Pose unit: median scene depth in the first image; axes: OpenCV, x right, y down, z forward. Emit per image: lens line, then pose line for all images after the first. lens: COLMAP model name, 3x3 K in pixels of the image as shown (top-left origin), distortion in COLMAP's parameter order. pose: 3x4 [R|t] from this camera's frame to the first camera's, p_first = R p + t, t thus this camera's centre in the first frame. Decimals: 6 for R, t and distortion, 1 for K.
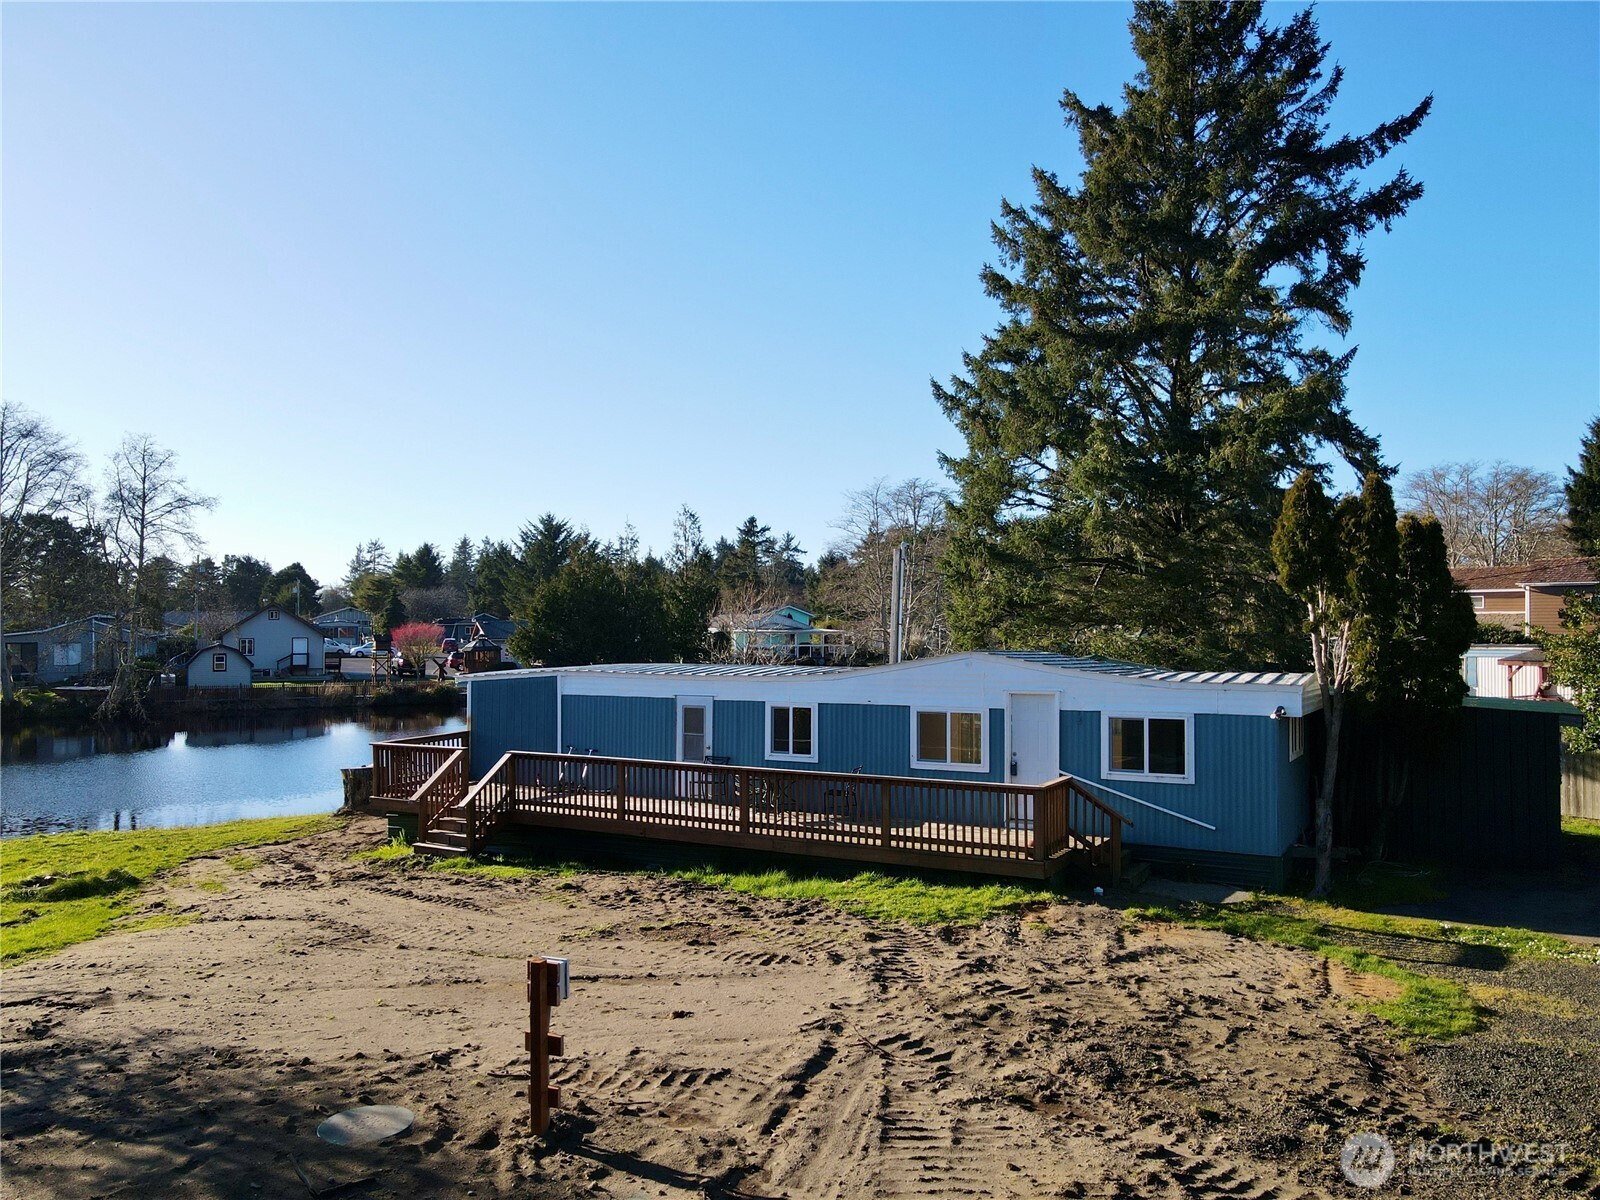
lens RADIAL K [[1172.3, 0, 796.5], [0, 1172.3, 605.1], [0, 0, 1]] dist [-0.013444, 0.057981]
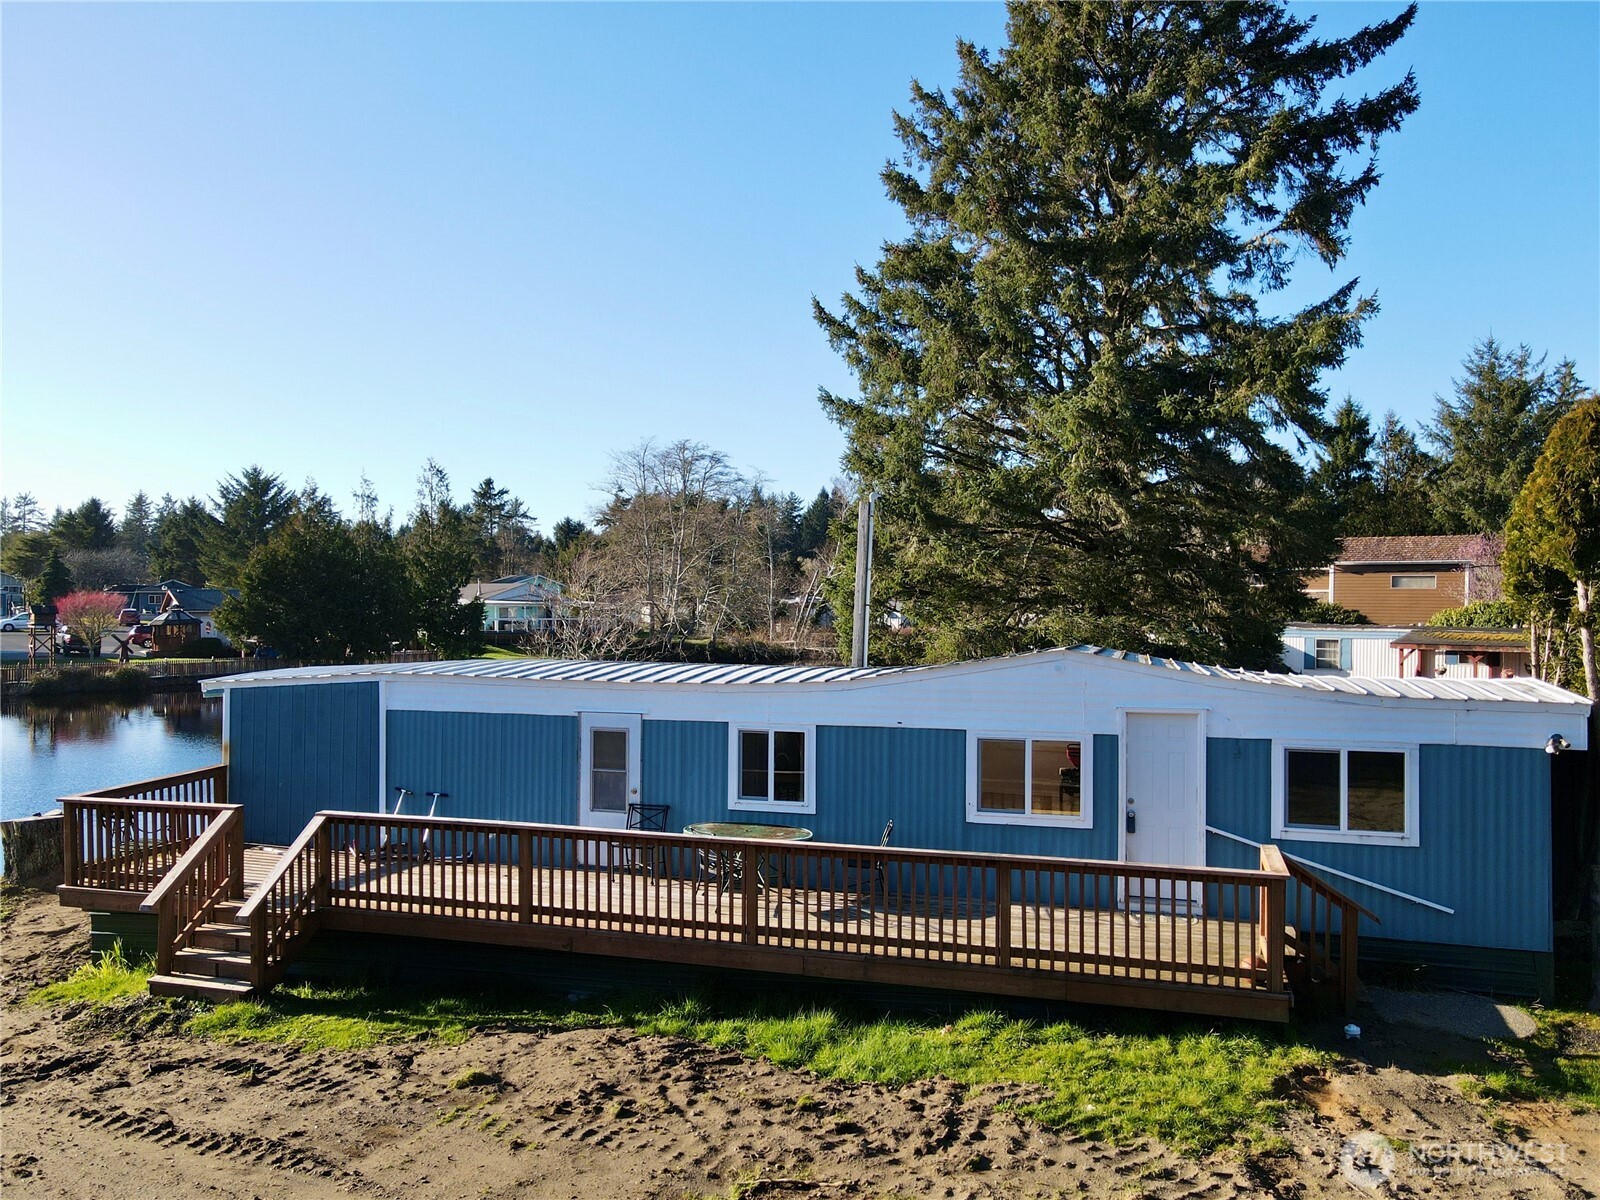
lens RADIAL K [[1176.3, 0, 799.4], [0, 1176.3, 604.1], [0, 0, 1]] dist [-0.003305, 0.030769]
pose [[0.972407, 0.005517, 0.233224, -0.094539], [-0.011192, 0.999672, 0.023018, -0.000567], [-0.233021, -0.024993, 0.972151, 0.224071]]
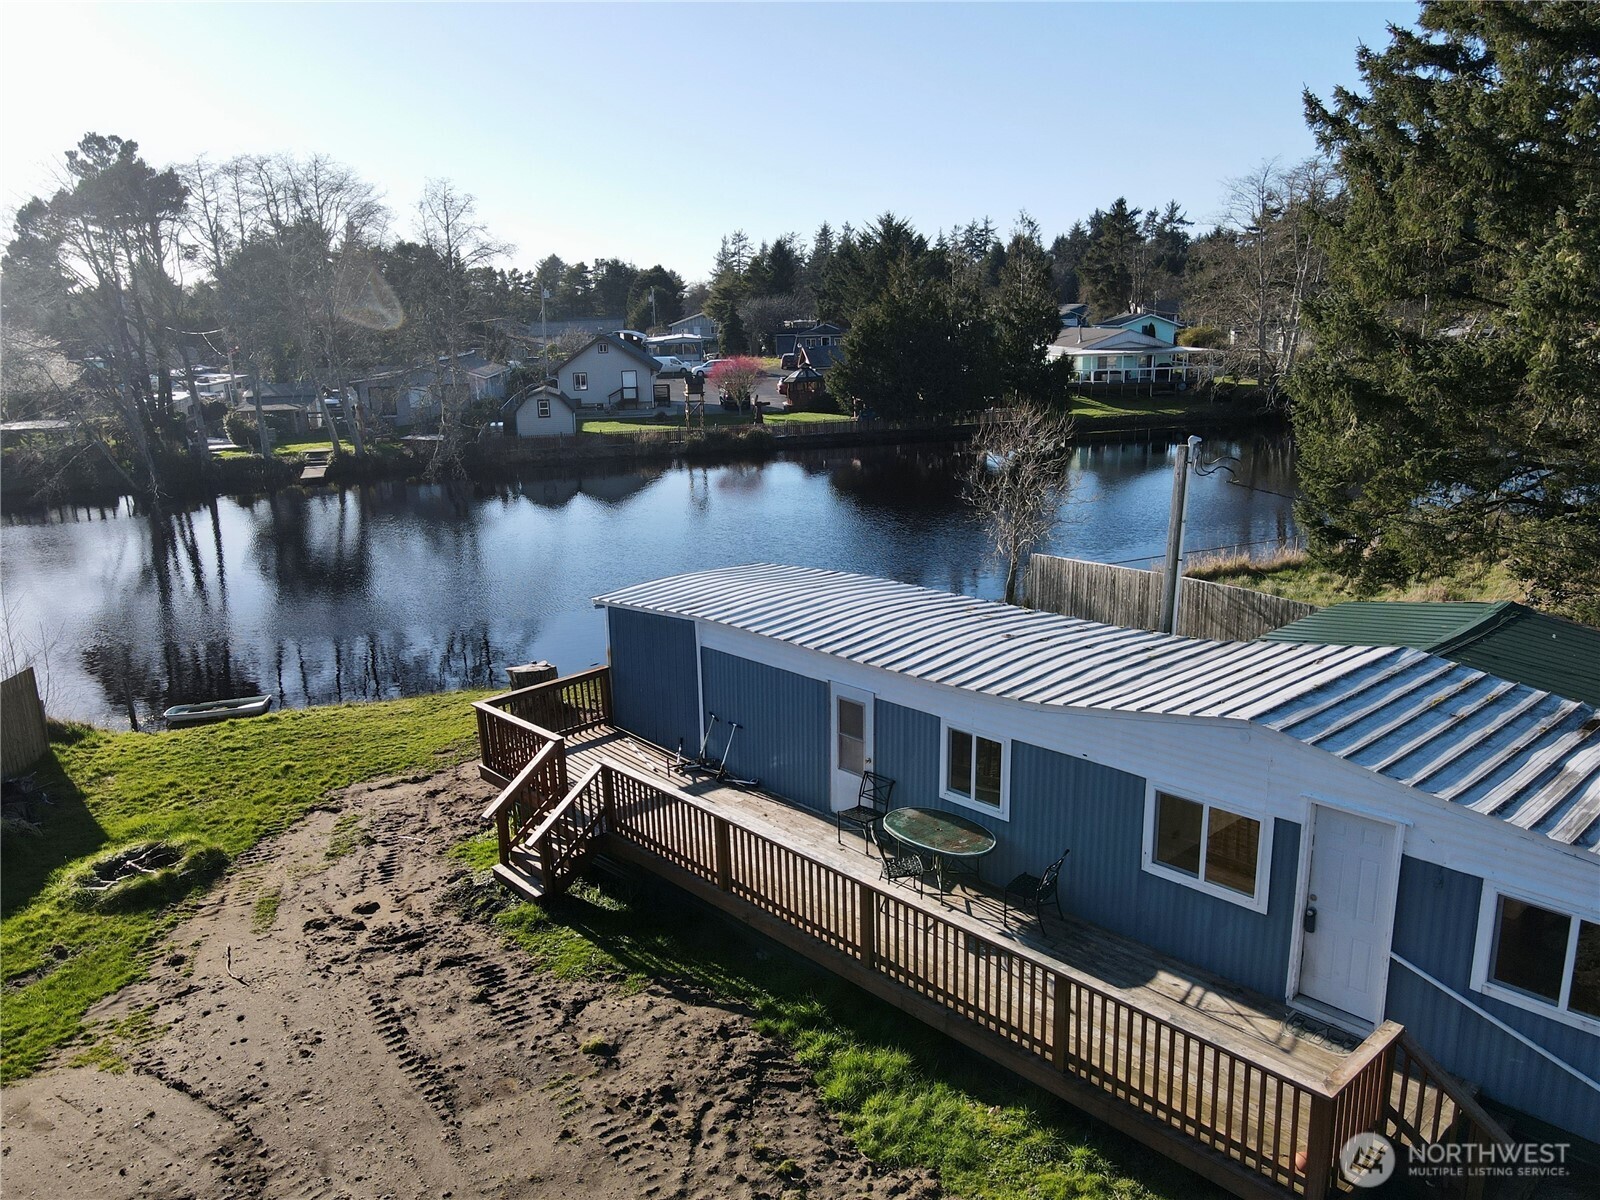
lens RADIAL K [[1174.2, 0, 798.5], [0, 1174.2, 603.4], [0, 0, 1]] dist [-0.000449, 0.030639]
pose [[0.952953, 0.049327, -0.299079, 0.062961], [0.031235, 0.965438, 0.258754, -0.105949], [0.301506, -0.255922, 0.918476, 0.238753]]
